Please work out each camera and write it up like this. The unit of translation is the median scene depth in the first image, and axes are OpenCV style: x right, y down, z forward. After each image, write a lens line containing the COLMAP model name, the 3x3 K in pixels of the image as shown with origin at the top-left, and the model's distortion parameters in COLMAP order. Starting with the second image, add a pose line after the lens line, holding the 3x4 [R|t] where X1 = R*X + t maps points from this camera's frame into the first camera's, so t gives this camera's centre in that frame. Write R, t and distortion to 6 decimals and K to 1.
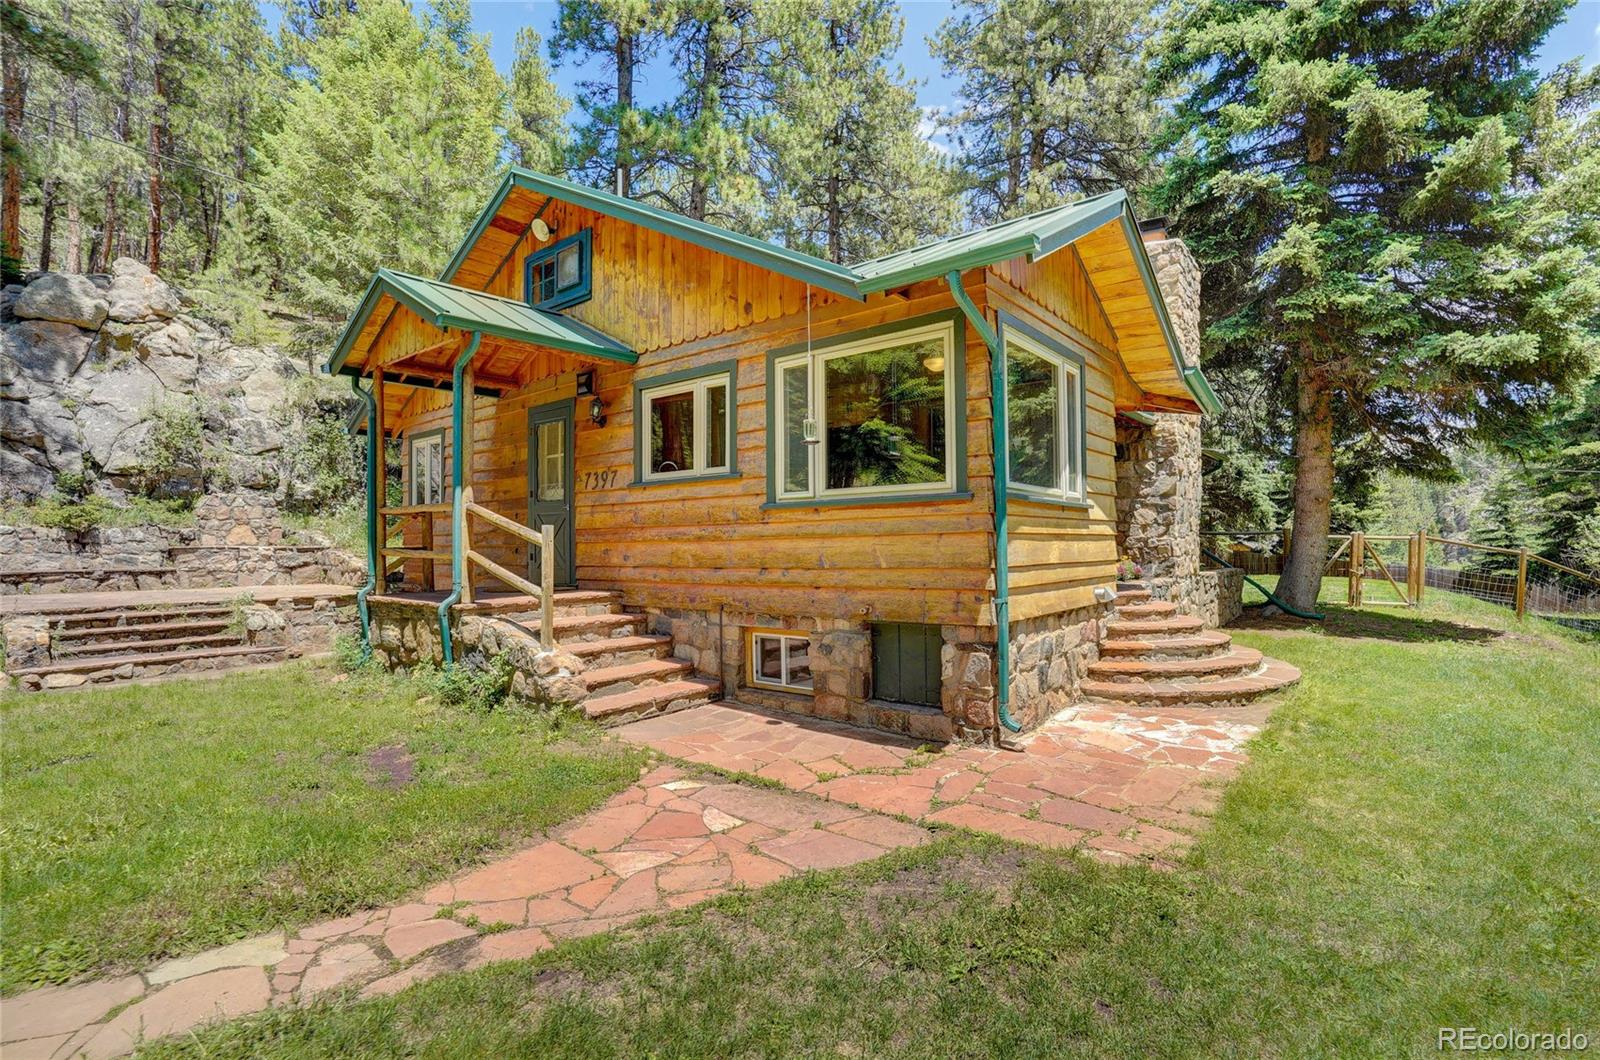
lens RADIAL K [[737.4, 0, 798.7], [0, 737.4, 539.2], [0, 0, 1]] dist [-0.056979, 0.021842]
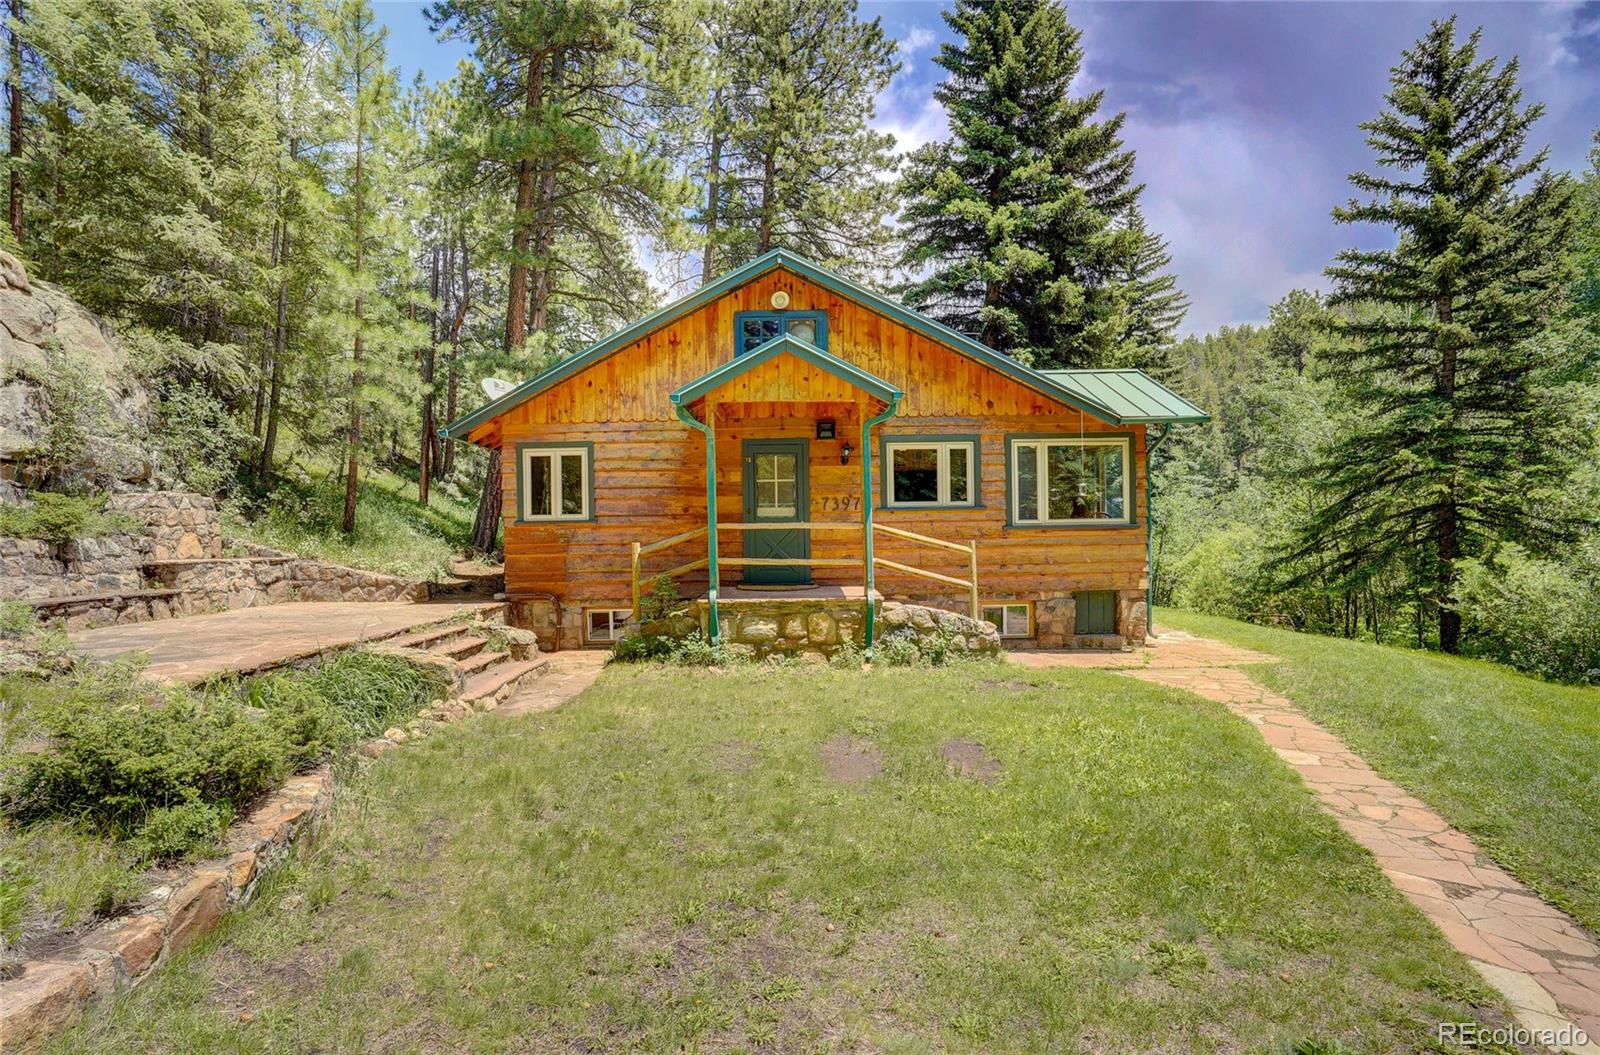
lens RADIAL K [[737.4, 0, 798.7], [0, 737.4, 536.7], [0, 0, 1]] dist [-0.056979, 0.021842]
pose [[0.796263, -0.003354, 0.604941, -1.203344], [0.003235, 0.999994, 0.001286, -0.023320], [-0.604942, 0.000932, 0.796269, -0.029624]]
